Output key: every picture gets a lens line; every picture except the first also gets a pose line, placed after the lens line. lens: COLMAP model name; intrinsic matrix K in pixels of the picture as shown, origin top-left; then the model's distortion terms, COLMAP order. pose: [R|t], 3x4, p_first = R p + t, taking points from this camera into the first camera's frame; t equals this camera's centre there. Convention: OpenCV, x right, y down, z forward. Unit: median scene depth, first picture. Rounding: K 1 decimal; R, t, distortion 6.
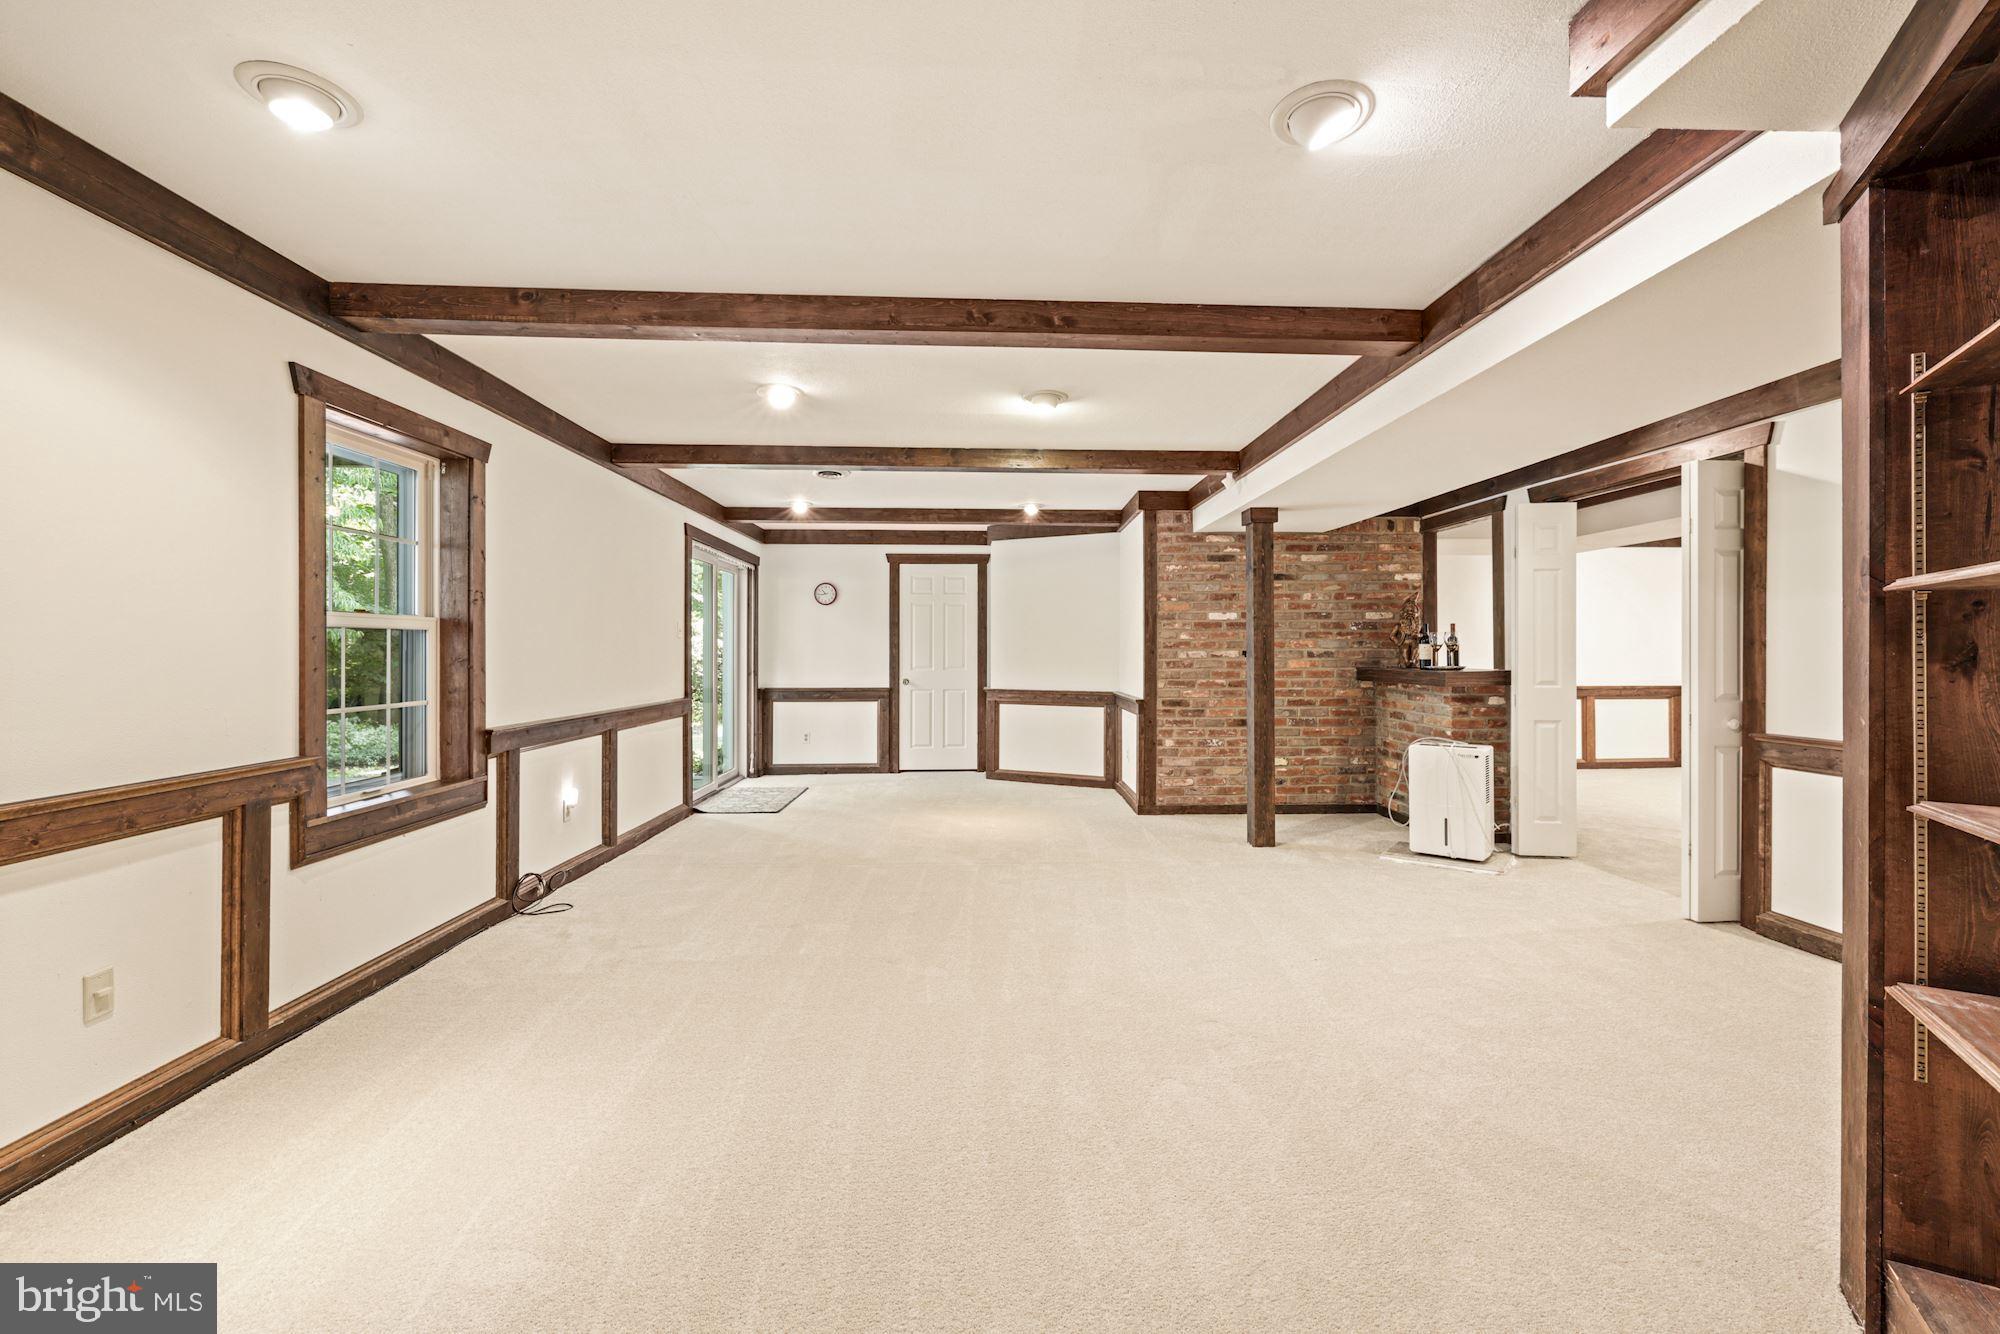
lens RADIAL K [[849.1, 0, 1010.5], [0, 849.1, 653.9], [0, 0, 1]] dist [0.009741, -0.001198]
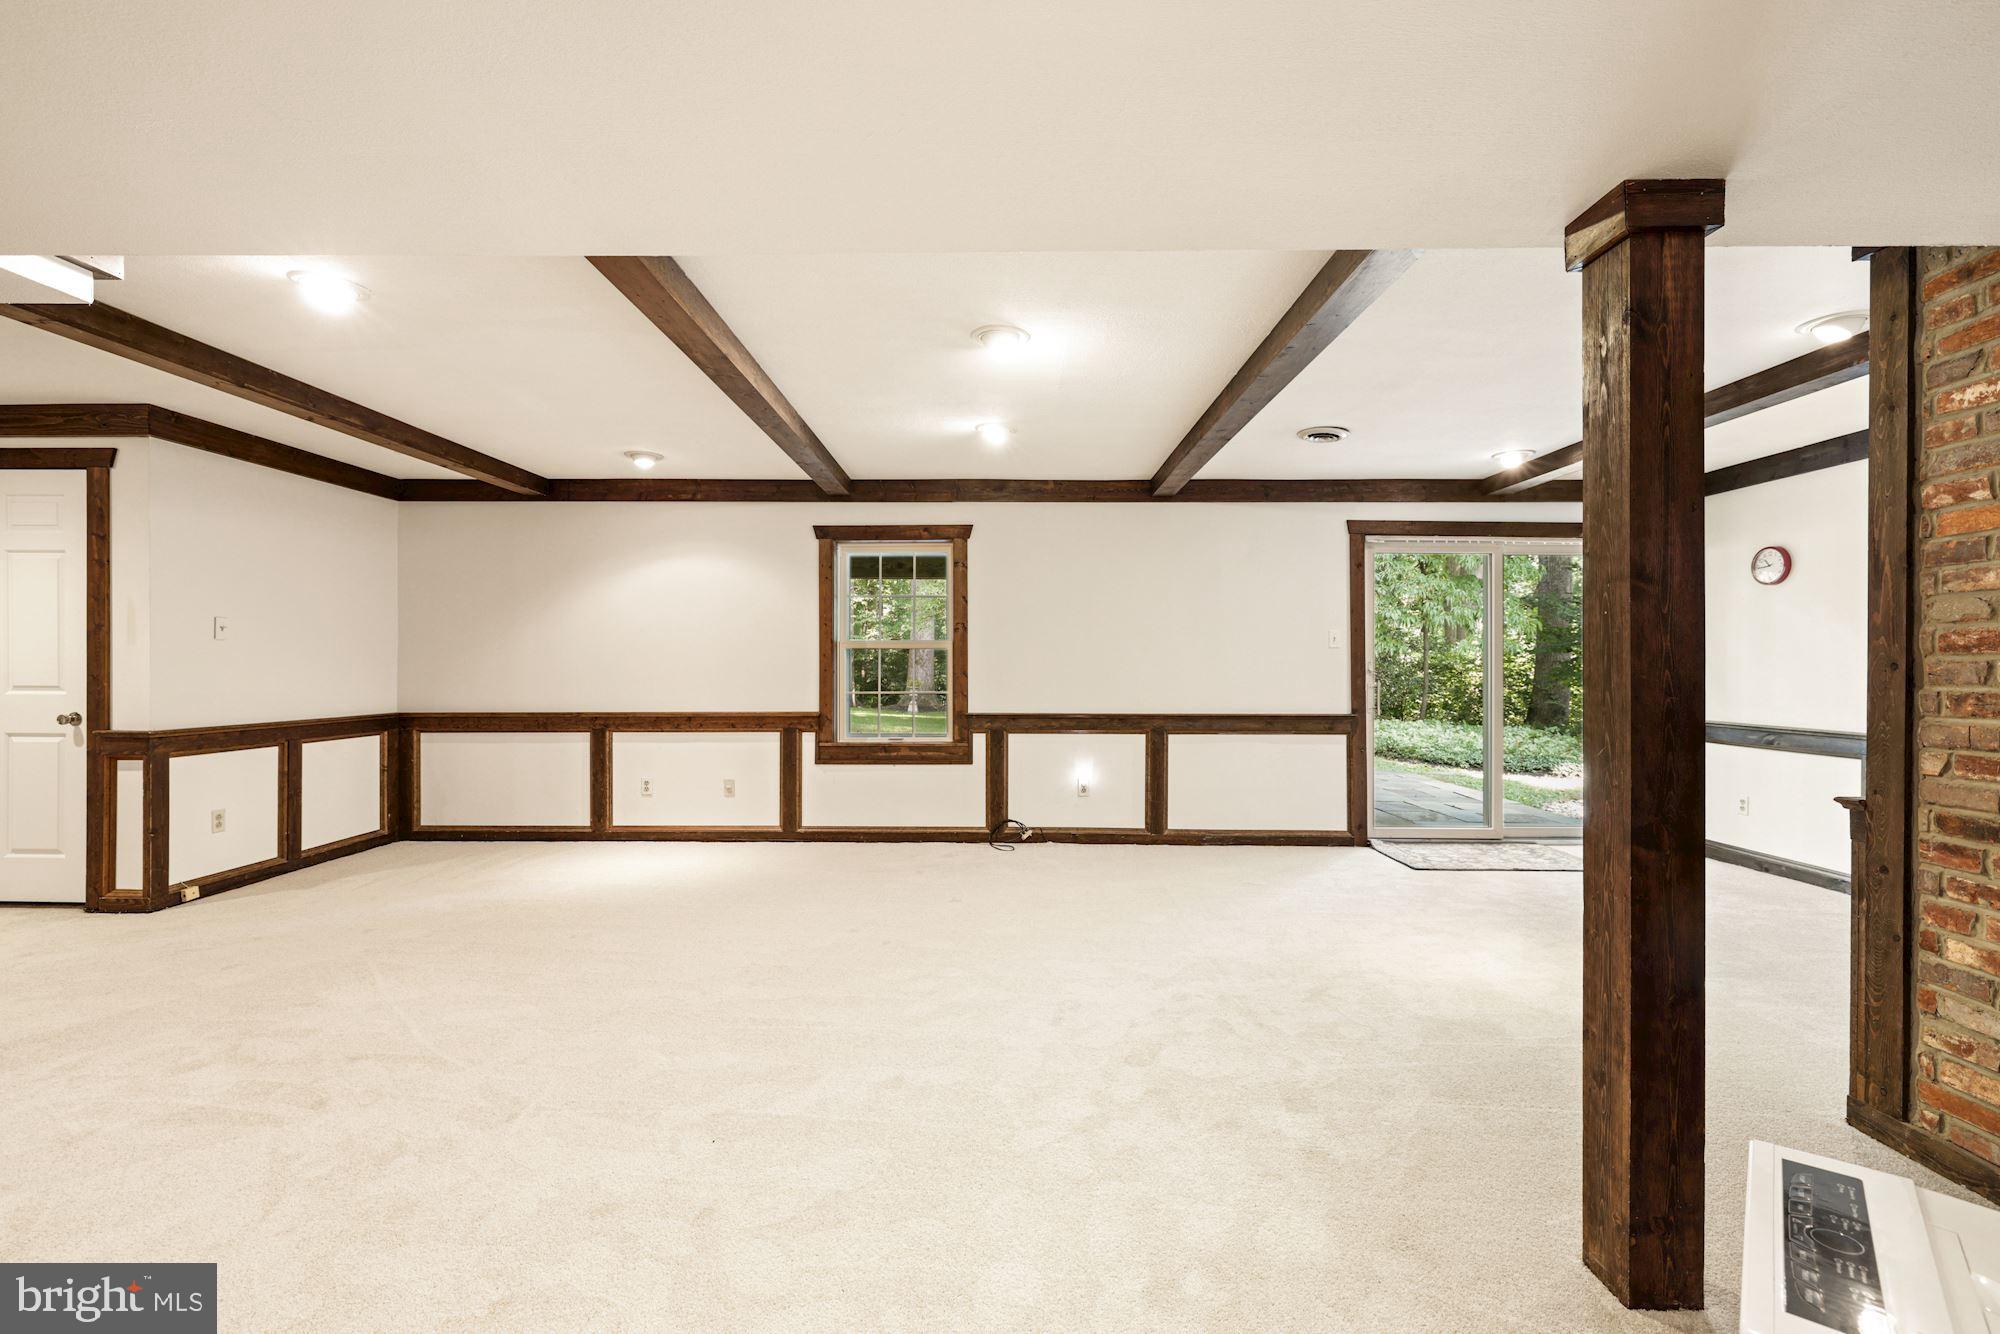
lens RADIAL K [[849.1, 0, 996.5], [0, 849.1, 667.8], [0, 0, 1]] dist [0.009741, -0.001198]
pose [[-0.055501, 0.006091, -0.998440, 0.591125], [-0.005452, 0.999965, 0.006403, -0.001227], [0.998444, 0.005799, -0.055465, 0.744232]]
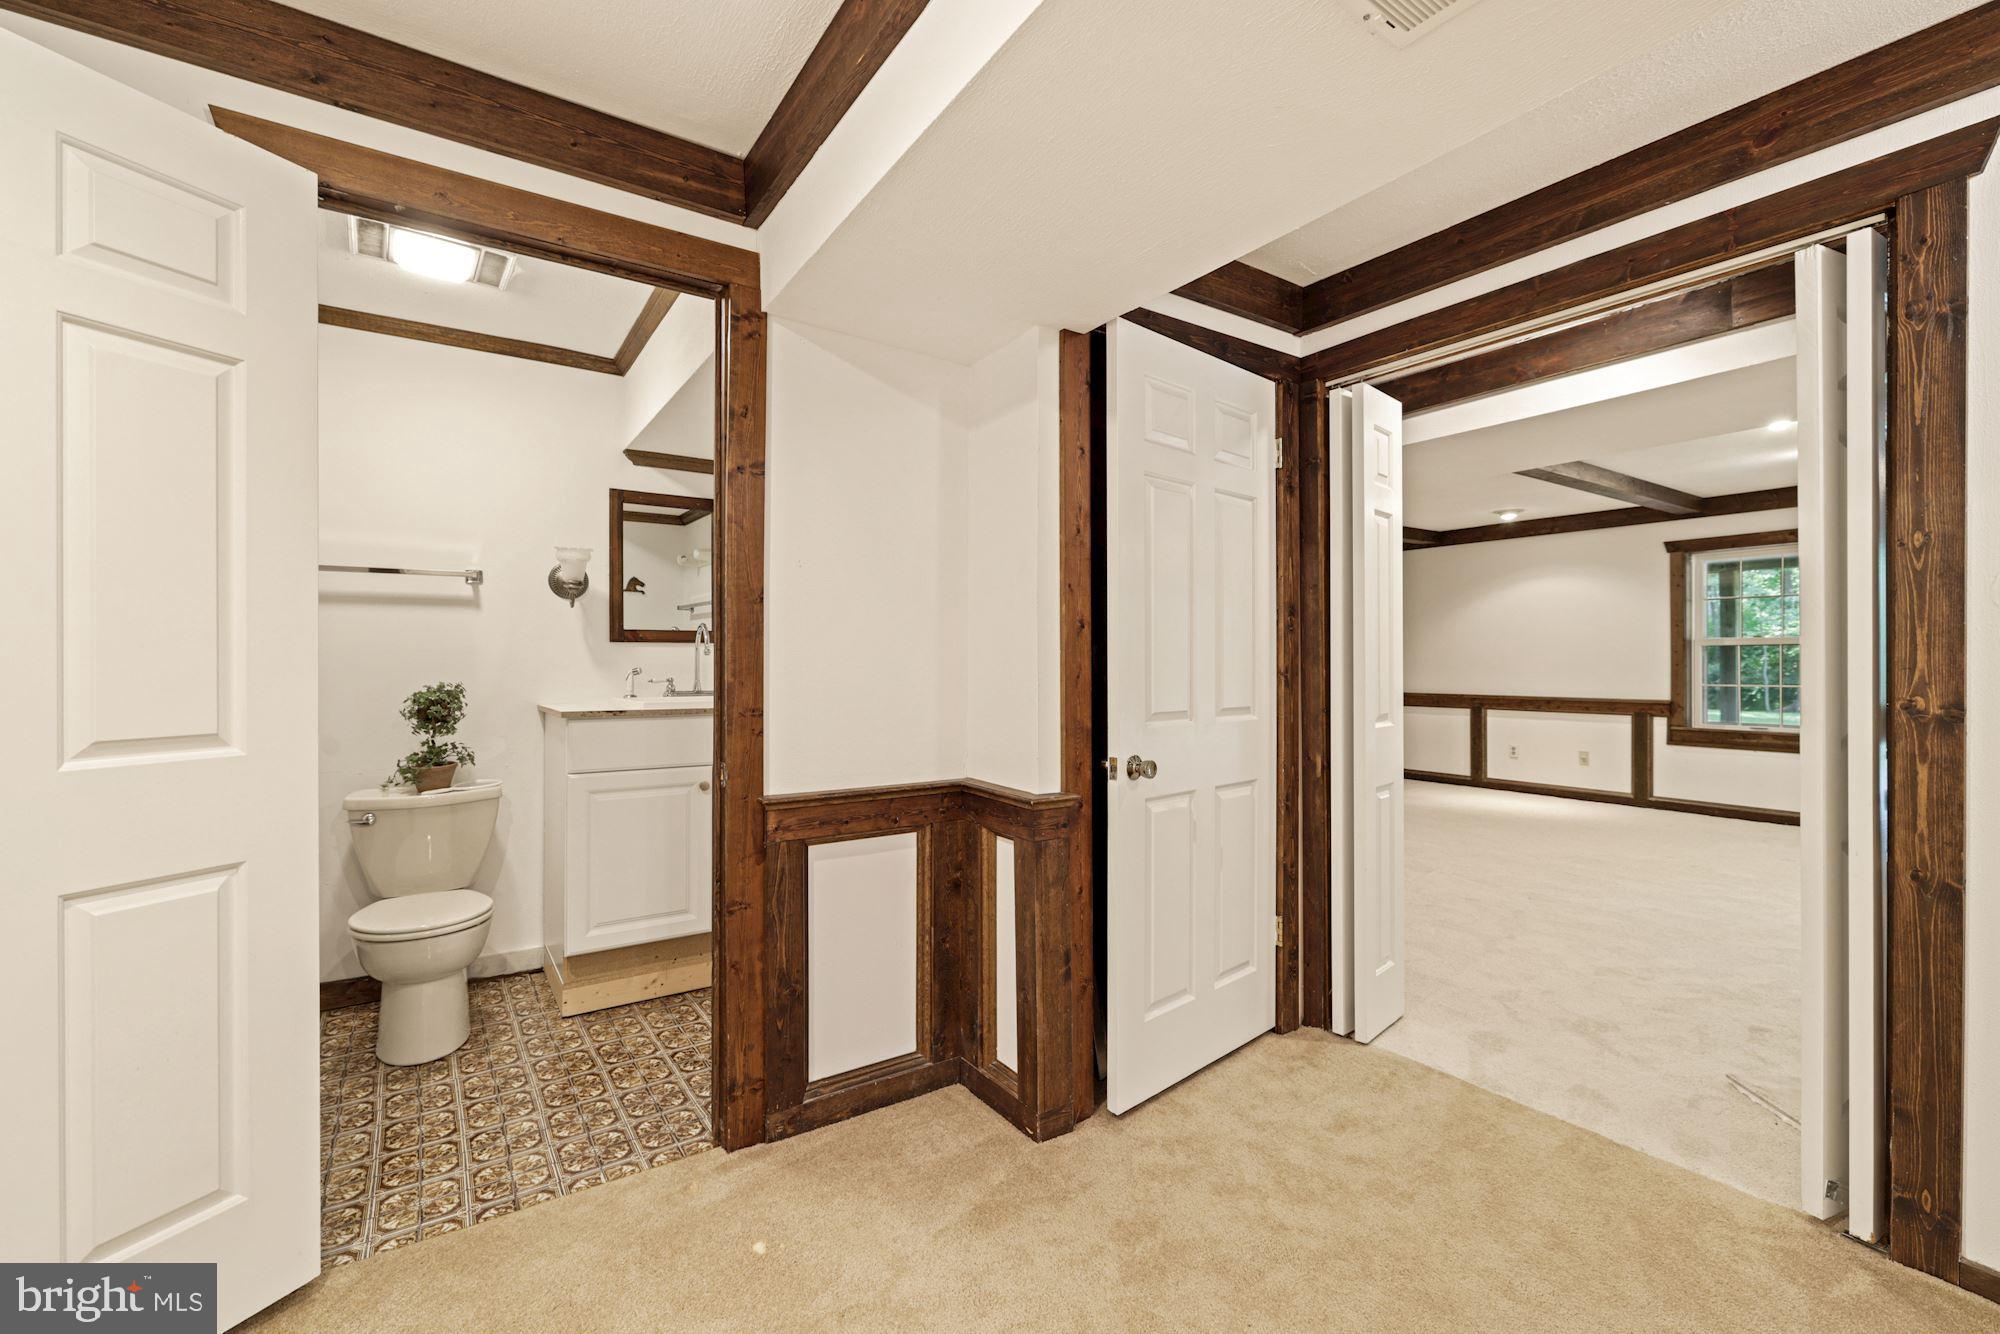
lens RADIAL K [[849.1, 0, 1008.6], [0, 849.1, 660.5], [0, 0, 1]] dist [0.009741, -0.001198]
pose [[-0.846474, 0.001313, -0.532429, 1.002943], [-0.001073, 0.999991, 0.004172, -0.000115], [0.532429, 0.004103, -0.846464, 0.990450]]
